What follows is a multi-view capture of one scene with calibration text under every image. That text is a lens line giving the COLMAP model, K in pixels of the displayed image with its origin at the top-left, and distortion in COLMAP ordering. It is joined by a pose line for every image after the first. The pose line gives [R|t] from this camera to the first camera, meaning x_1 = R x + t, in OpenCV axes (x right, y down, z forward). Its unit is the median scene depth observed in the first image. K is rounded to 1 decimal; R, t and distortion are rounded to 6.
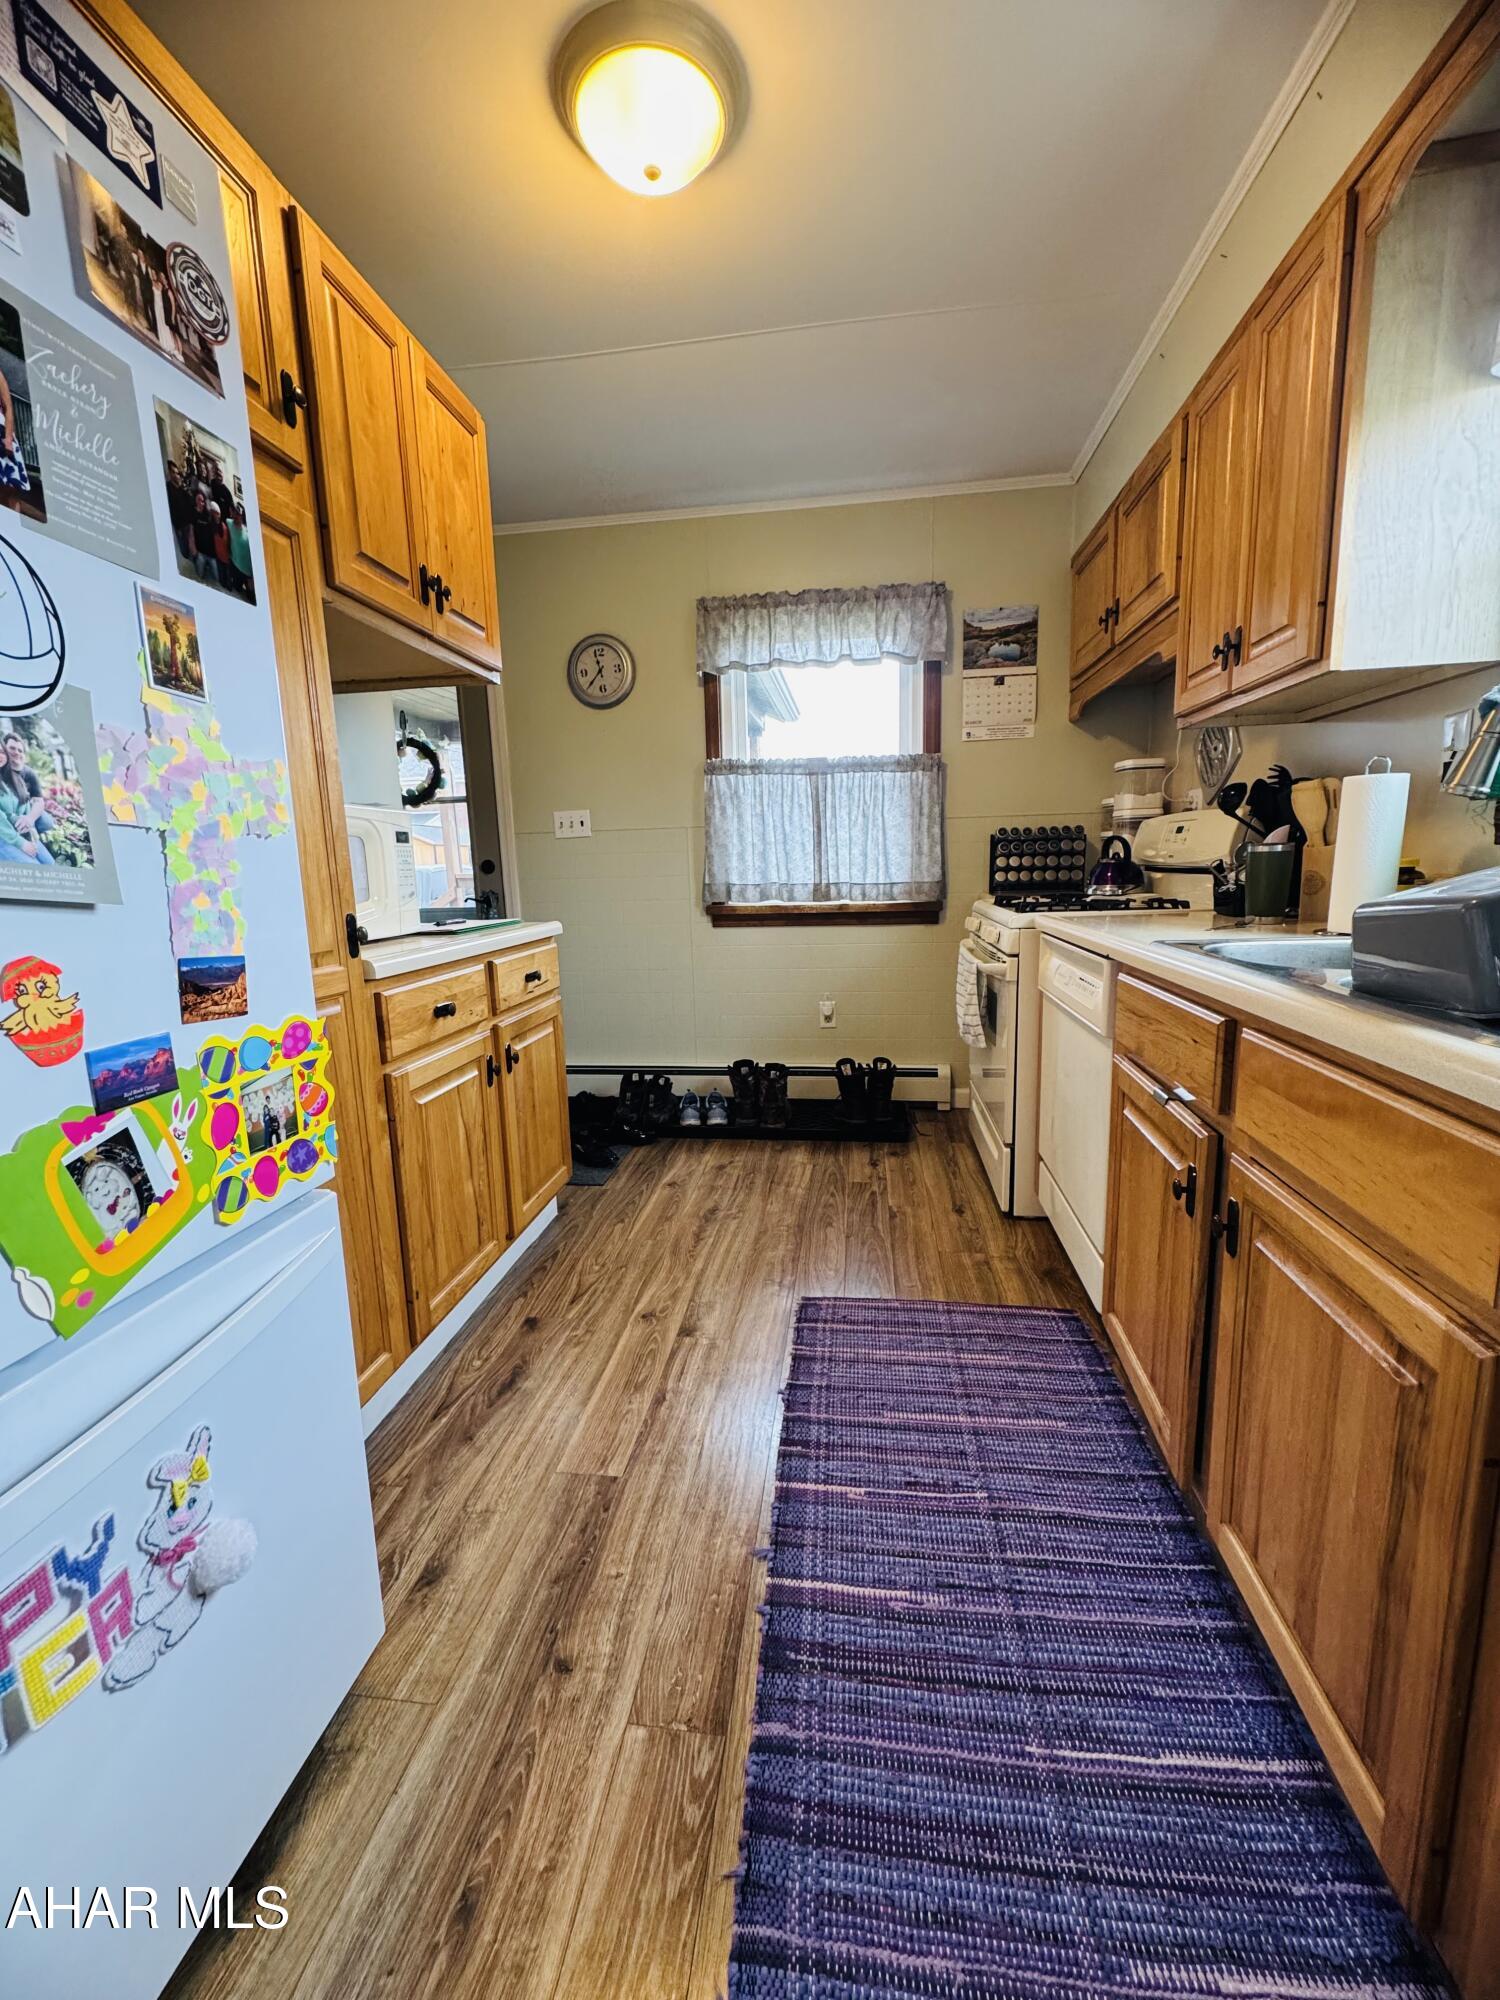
lens RADIAL K [[806.0, 0, 752.1], [0, 806.0, 994.9], [0, 0, 1]] dist [-0.000755, -0.000088]
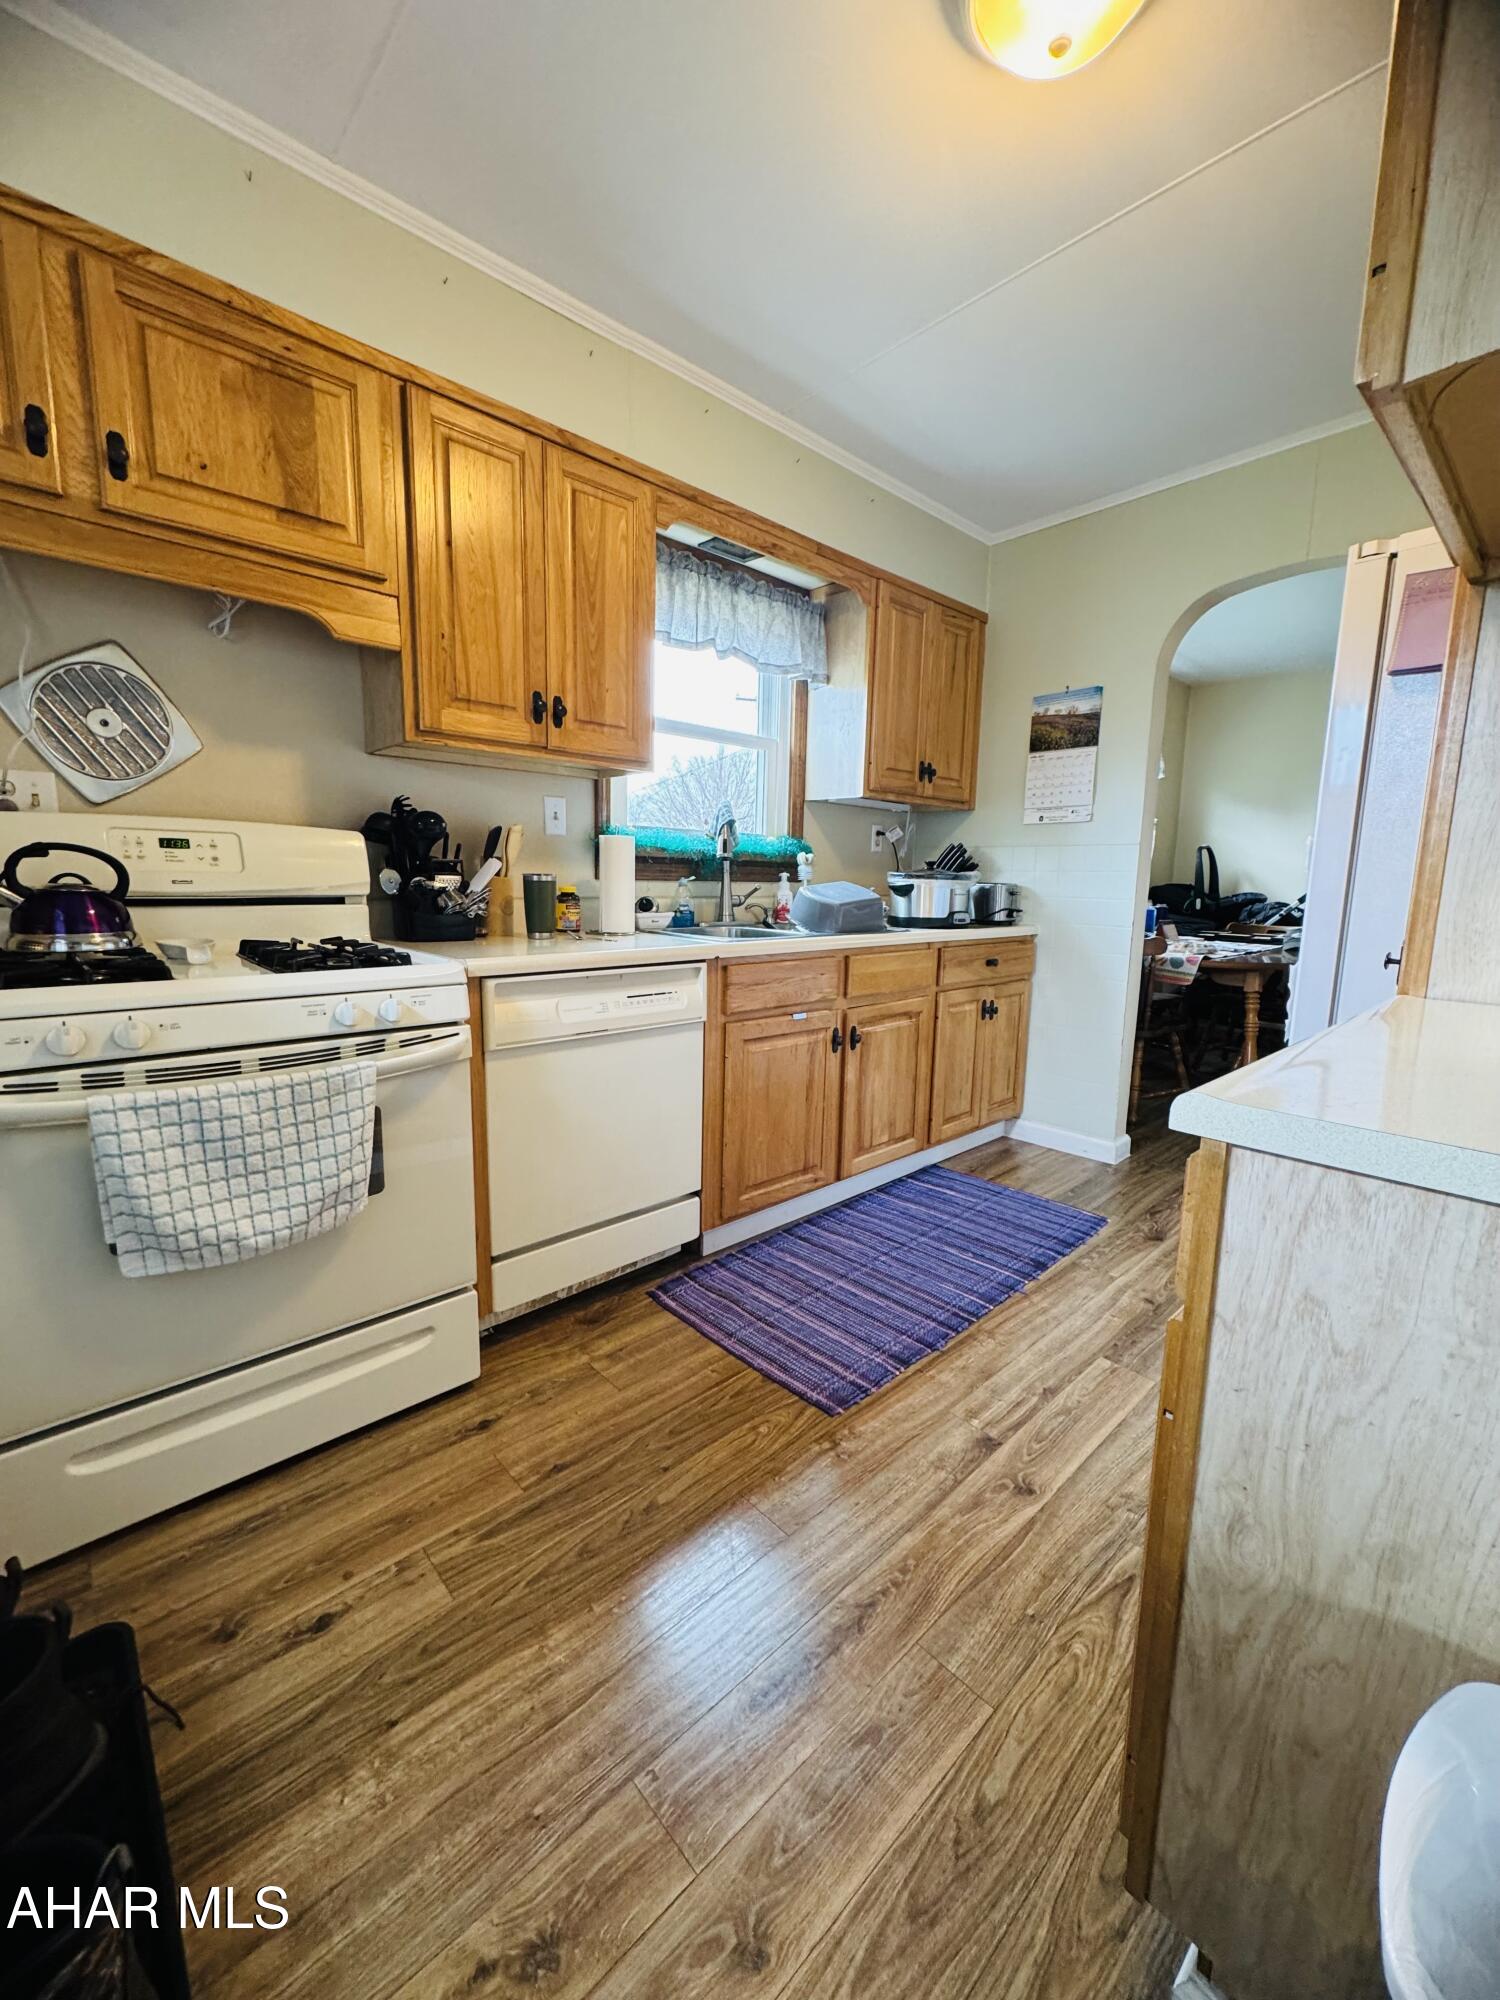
lens RADIAL K [[806.0, 0, 750.6], [0, 806.0, 999.5], [0, 0, 1]] dist [-0.000755, -0.000088]
pose [[-0.772943, -0.088848, 0.628224, -0.401235], [0.103594, 0.959187, 0.263114, -0.293006], [-0.625961, 0.268452, -0.732193, 1.753677]]
